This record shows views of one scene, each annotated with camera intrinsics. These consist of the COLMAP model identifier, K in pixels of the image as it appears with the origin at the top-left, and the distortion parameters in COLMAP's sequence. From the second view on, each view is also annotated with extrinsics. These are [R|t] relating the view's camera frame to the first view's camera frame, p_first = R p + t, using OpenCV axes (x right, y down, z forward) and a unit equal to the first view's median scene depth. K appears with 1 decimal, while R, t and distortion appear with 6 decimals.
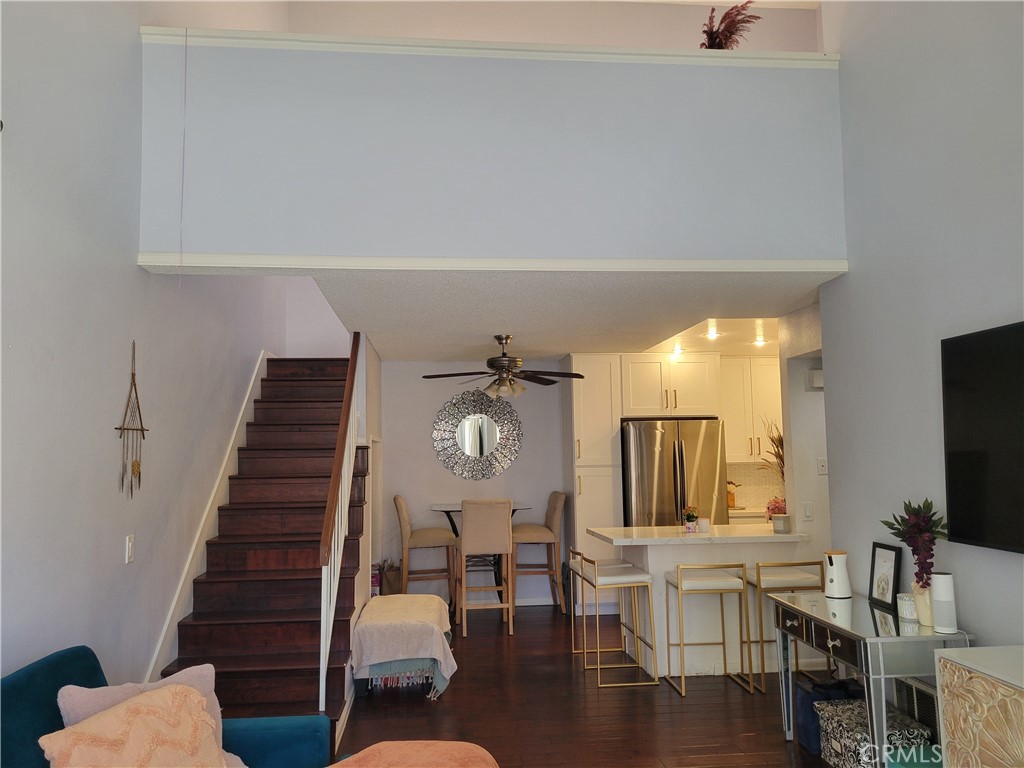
lens RADIAL K [[767.8, 0, 509.7], [0, 767.8, 385.8], [0, 0, 1]] dist [0.034778, -0.007182]
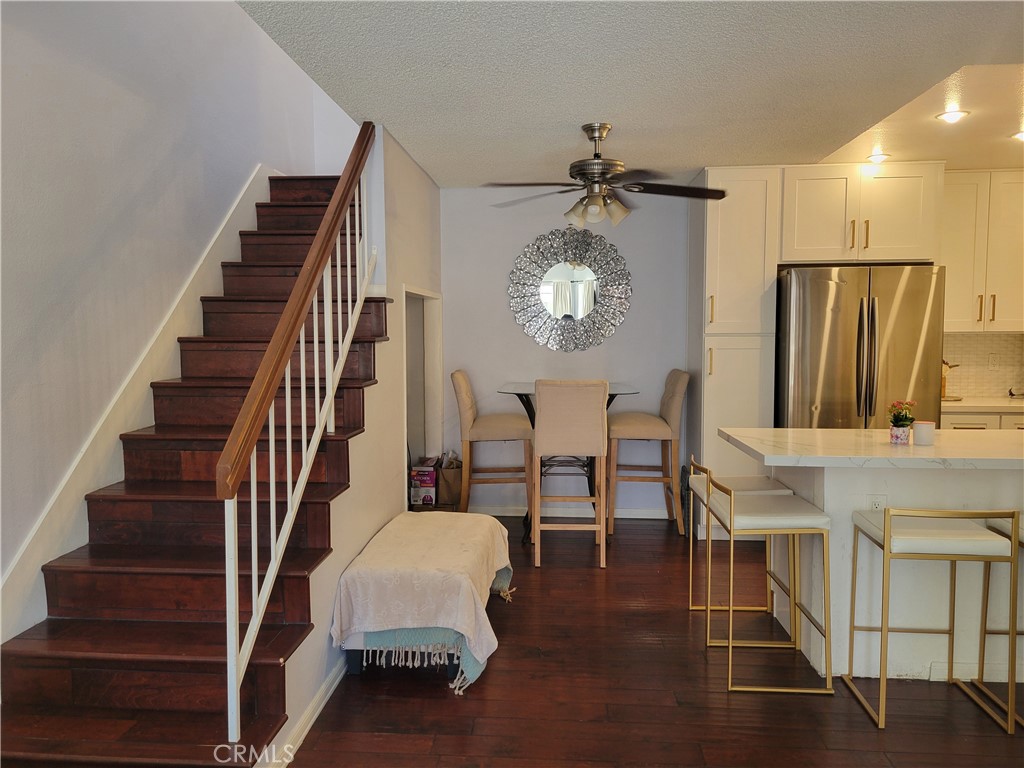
lens RADIAL K [[767.8, 0, 509.7], [0, 767.8, 385.8], [0, 0, 1]] dist [0.034778, -0.007182]
pose [[0.985912, 0.025738, -0.165271, 0.031779], [0.001918, 0.986285, 0.165040, 0.041423], [0.167252, -0.163032, 0.972341, 0.334882]]
